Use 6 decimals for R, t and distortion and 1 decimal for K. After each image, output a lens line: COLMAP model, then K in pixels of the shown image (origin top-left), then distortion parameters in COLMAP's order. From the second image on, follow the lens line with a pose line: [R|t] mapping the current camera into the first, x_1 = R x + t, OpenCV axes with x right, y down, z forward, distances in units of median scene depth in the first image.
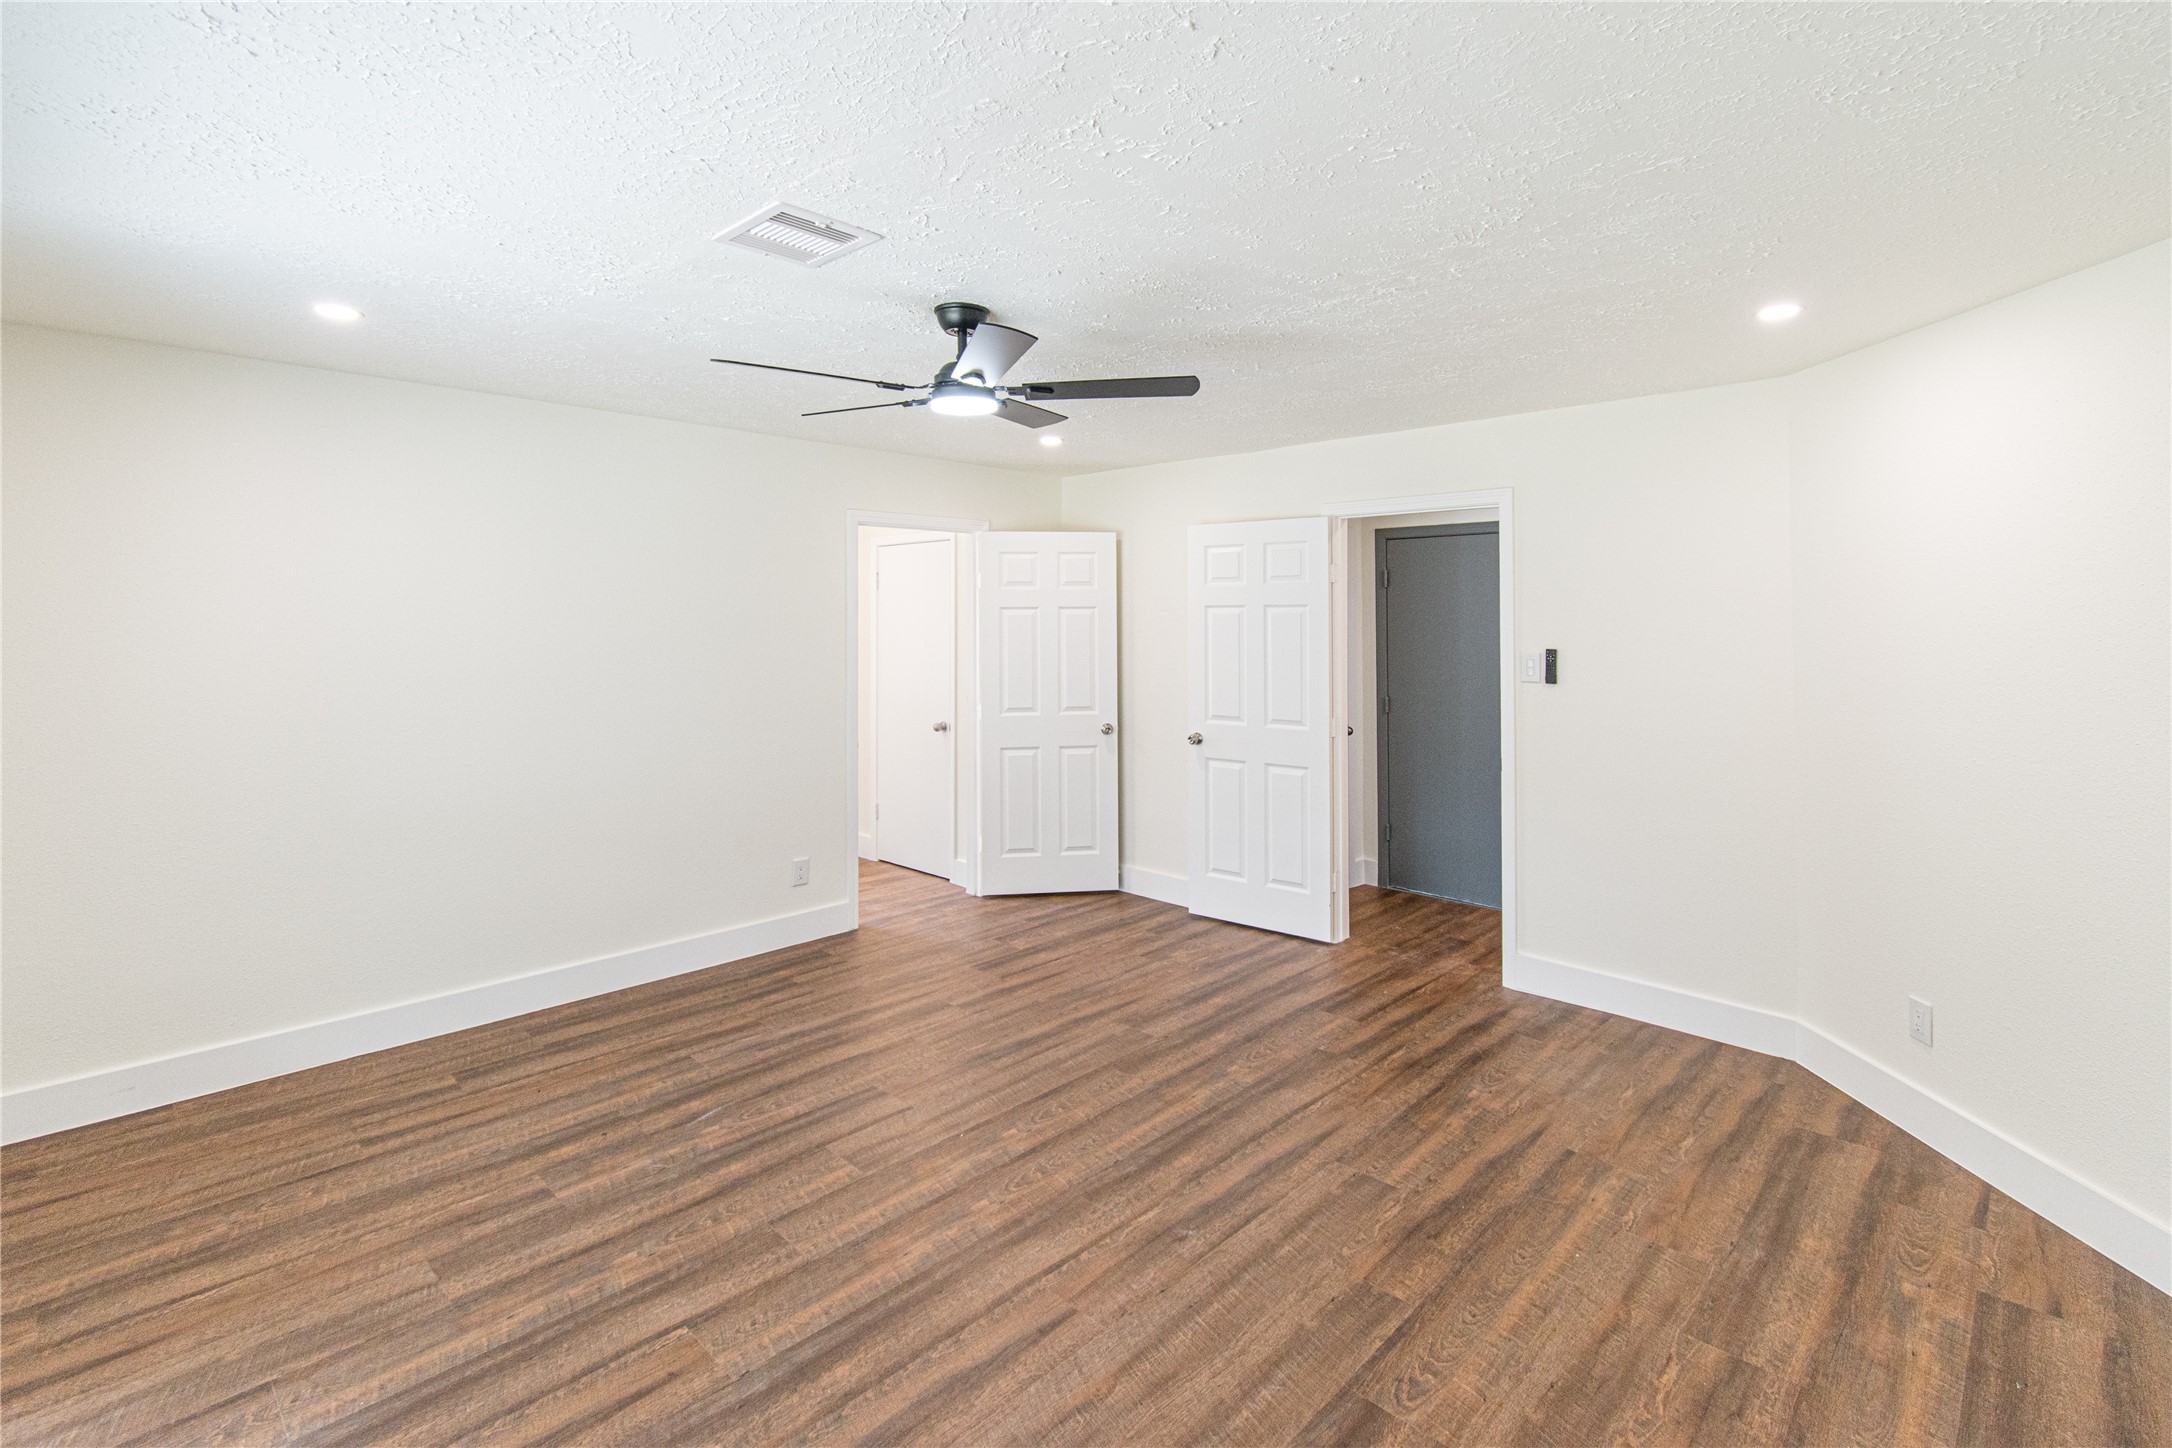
lens RADIAL K [[974.0, 0, 1176.8], [0, 974.0, 615.1], [0, 0, 1]] dist [0.001773, -0.000447]
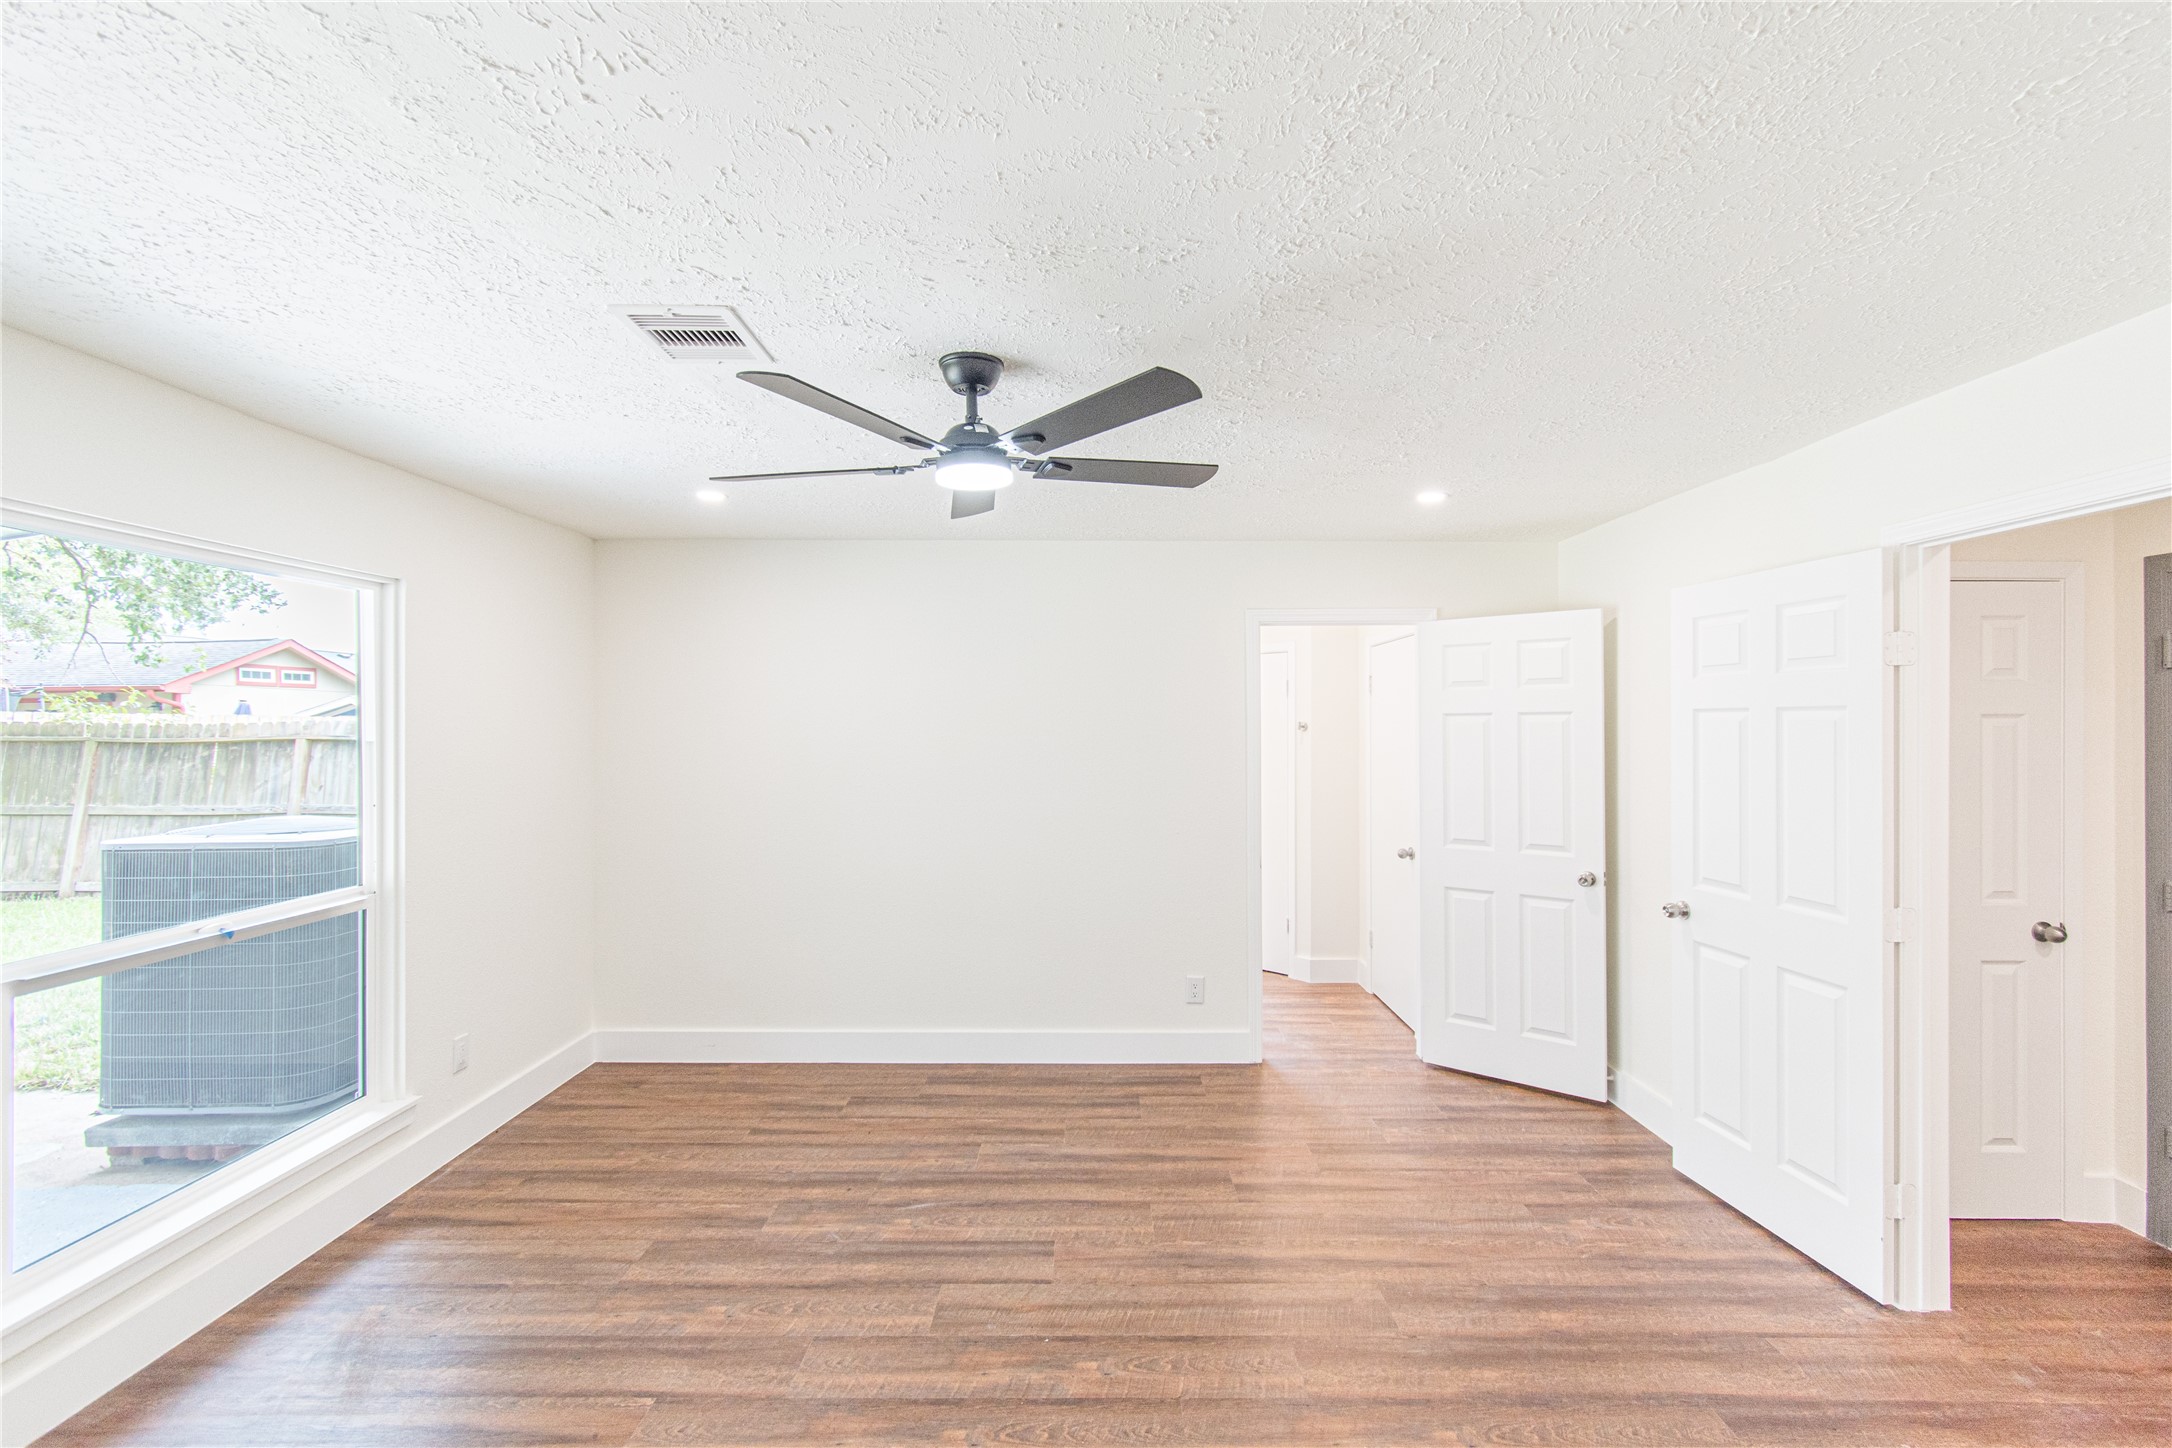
lens RADIAL K [[974.0, 0, 1085.2], [0, 974.0, 728.5], [0, 0, 1]] dist [0.001773, -0.000447]
pose [[0.675186, 0.003869, -0.737637, 0.371920], [0.001783, 0.999975, 0.006876, -0.002665], [0.737645, -0.005958, 0.675162, 0.400774]]
